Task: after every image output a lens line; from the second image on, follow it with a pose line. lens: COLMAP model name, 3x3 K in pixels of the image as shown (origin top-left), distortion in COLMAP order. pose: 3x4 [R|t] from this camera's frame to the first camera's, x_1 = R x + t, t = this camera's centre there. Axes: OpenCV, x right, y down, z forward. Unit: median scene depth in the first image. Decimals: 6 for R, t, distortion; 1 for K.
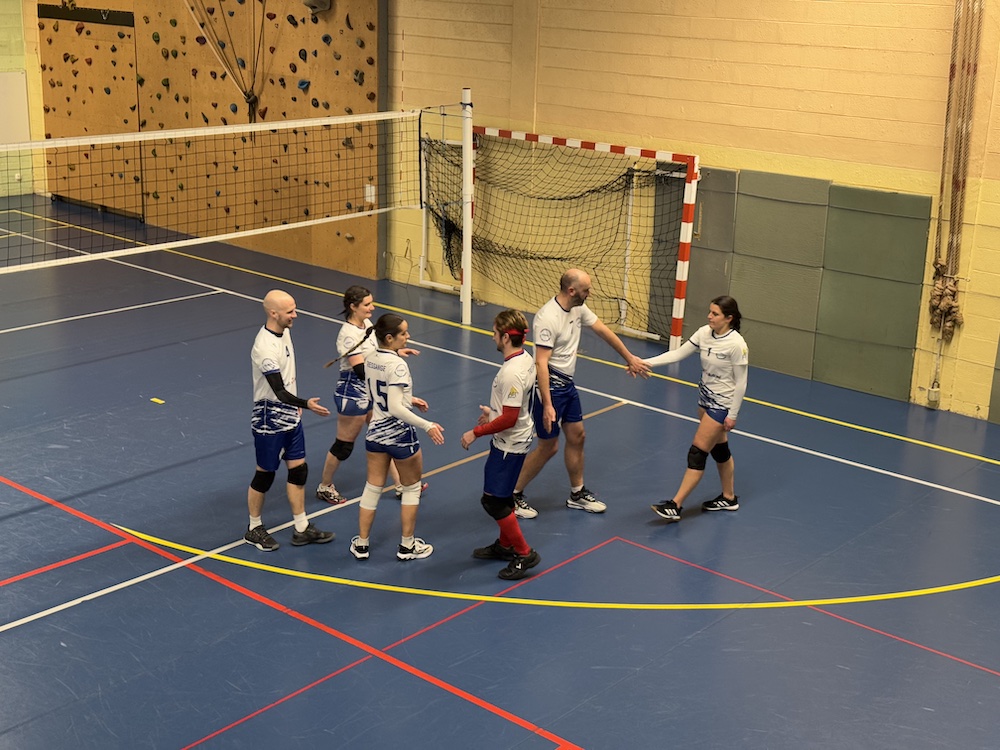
lens RADIAL K [[1392.3, 0, 514.2], [0, 1392.3, 355.8], [0, 0, 1]] dist [0.130660, 0.000000]
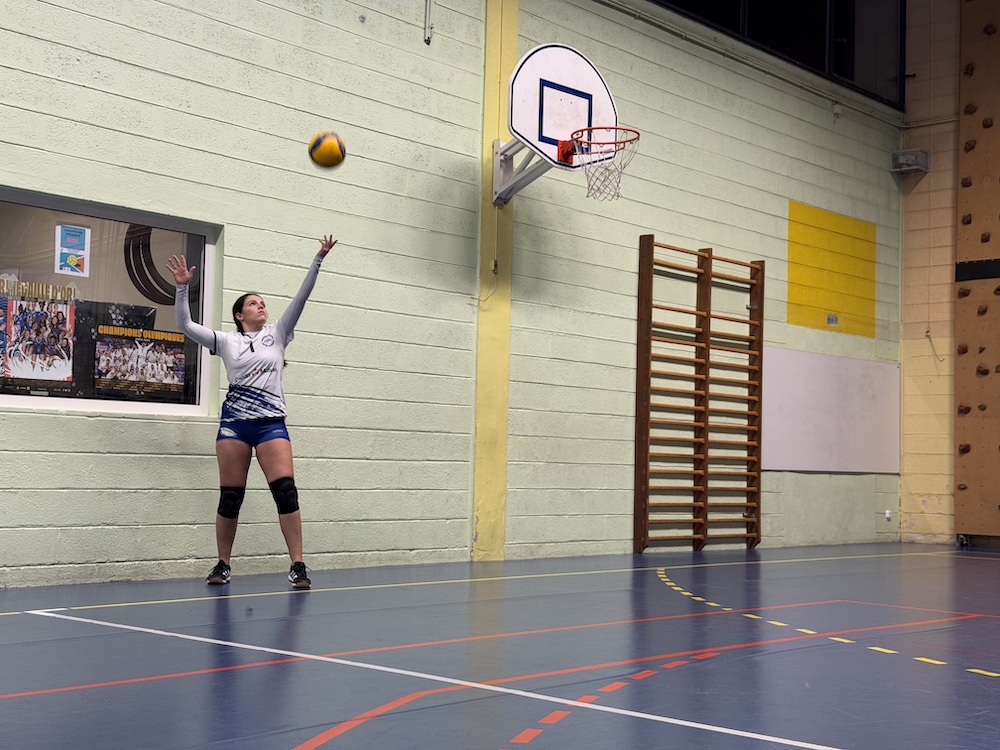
lens RADIAL K [[1392.3, 0, 509.3], [0, 1392.3, 373.9], [0, 0, 1]] dist [0.130660, 0.000000]
pose [[0.999652, -0.008271, -0.025037, -0.666314], [-0.000573, 0.942484, -0.334250, 0.046729], [0.026361, 0.334148, 0.942152, 0.435913]]
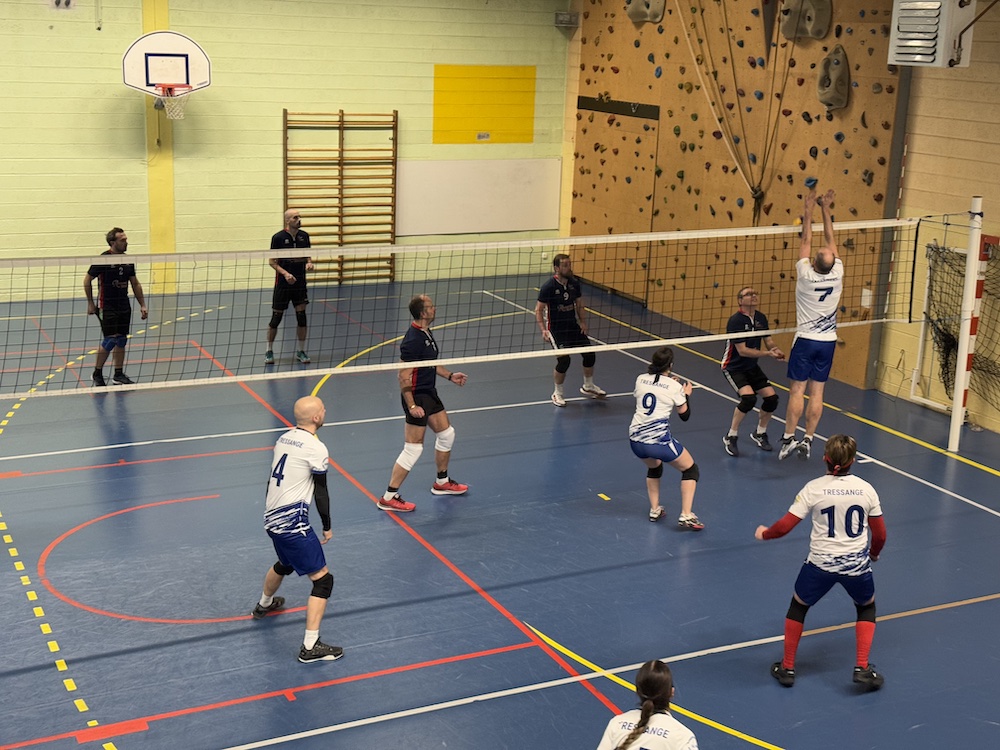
lens RADIAL K [[1392.3, 0, 511.4], [0, 1392.3, 366.7], [0, 0, 1]] dist [0.130660, 0.000000]
pose [[0.922276, 0.095477, -0.374554, 0.036394], [-0.111903, 0.993469, -0.022299, -0.022402], [0.369979, 0.062479, 0.926937, 0.031315]]
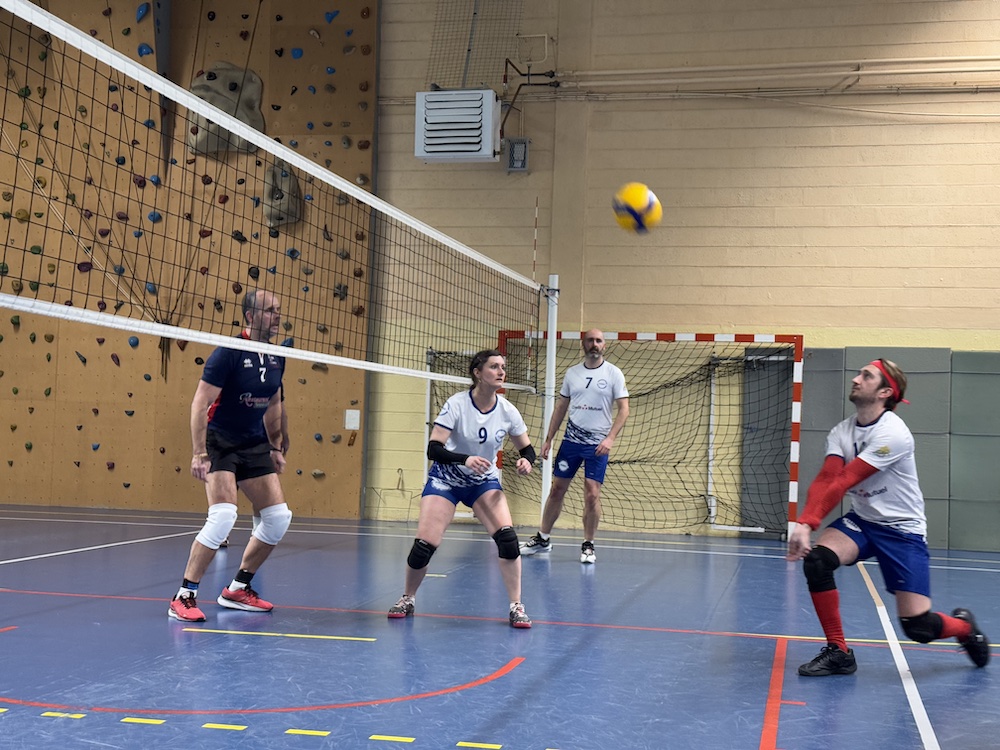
lens RADIAL K [[1392.3, 0, 505.0], [0, 1392.3, 377.7], [0, 0, 1]] dist [0.130660, 0.000000]
pose [[0.884170, 0.006902, 0.467114, -0.435440], [0.124999, 0.959938, -0.250786, 0.091821], [-0.450132, 0.280127, 0.847886, 0.210732]]
